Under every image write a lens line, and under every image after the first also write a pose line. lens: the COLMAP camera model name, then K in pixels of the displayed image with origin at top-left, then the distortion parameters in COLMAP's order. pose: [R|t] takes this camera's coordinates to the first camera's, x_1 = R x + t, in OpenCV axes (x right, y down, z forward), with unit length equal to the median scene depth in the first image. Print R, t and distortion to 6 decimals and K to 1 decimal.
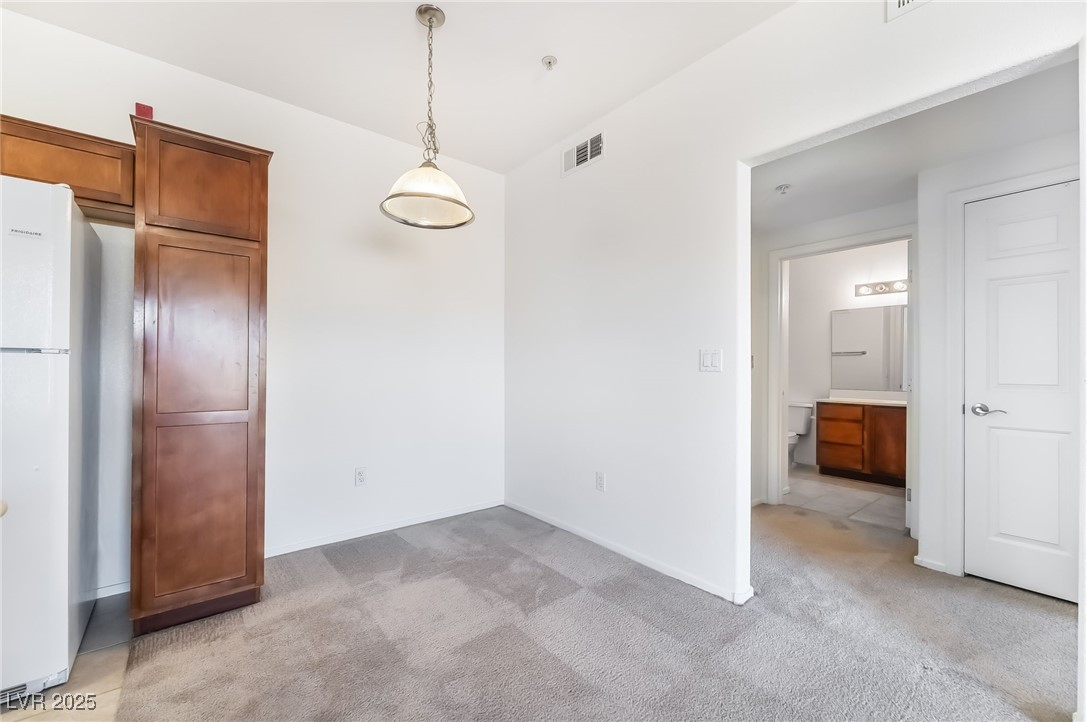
lens RADIAL K [[446.1, 0, 541.9], [0, 446.1, 364.4], [0, 0, 1]] dist [-0.000396, -0.000172]
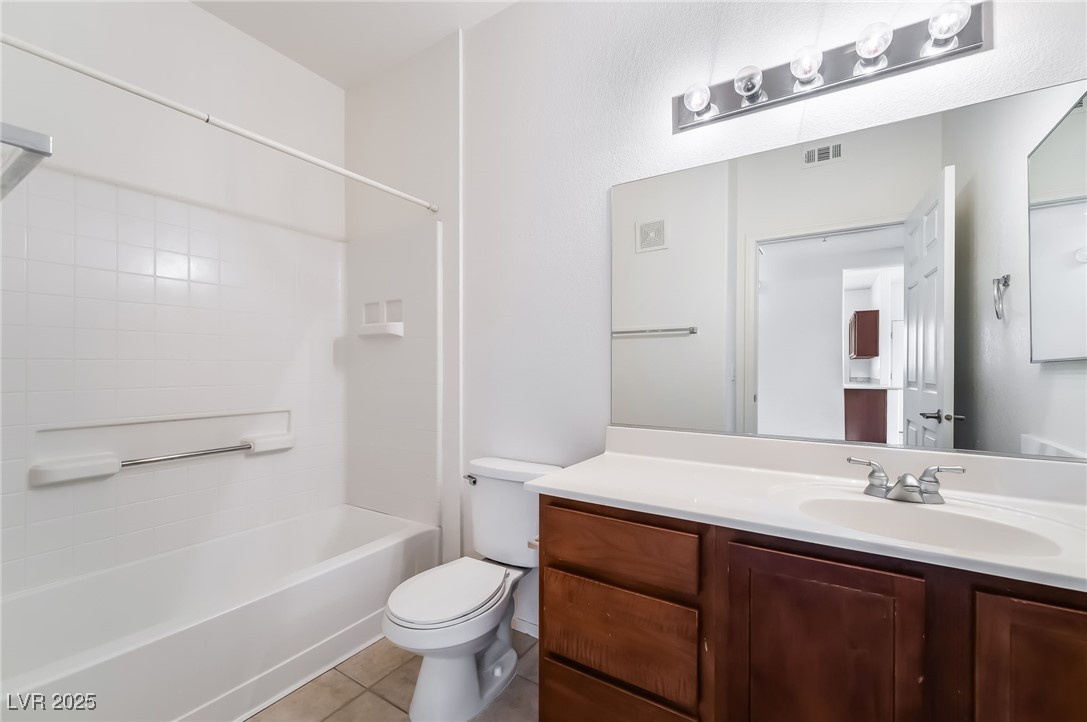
lens RADIAL K [[446.1, 0, 541.9], [0, 446.1, 364.4], [0, 0, 1]] dist [-0.000396, -0.000172]
pose [[0.951759, -0.003474, 0.306827, 0.623962], [0.003476, 0.999994, 0.000538, 0.009136], [-0.306827, 0.000555, 0.951765, 0.879047]]
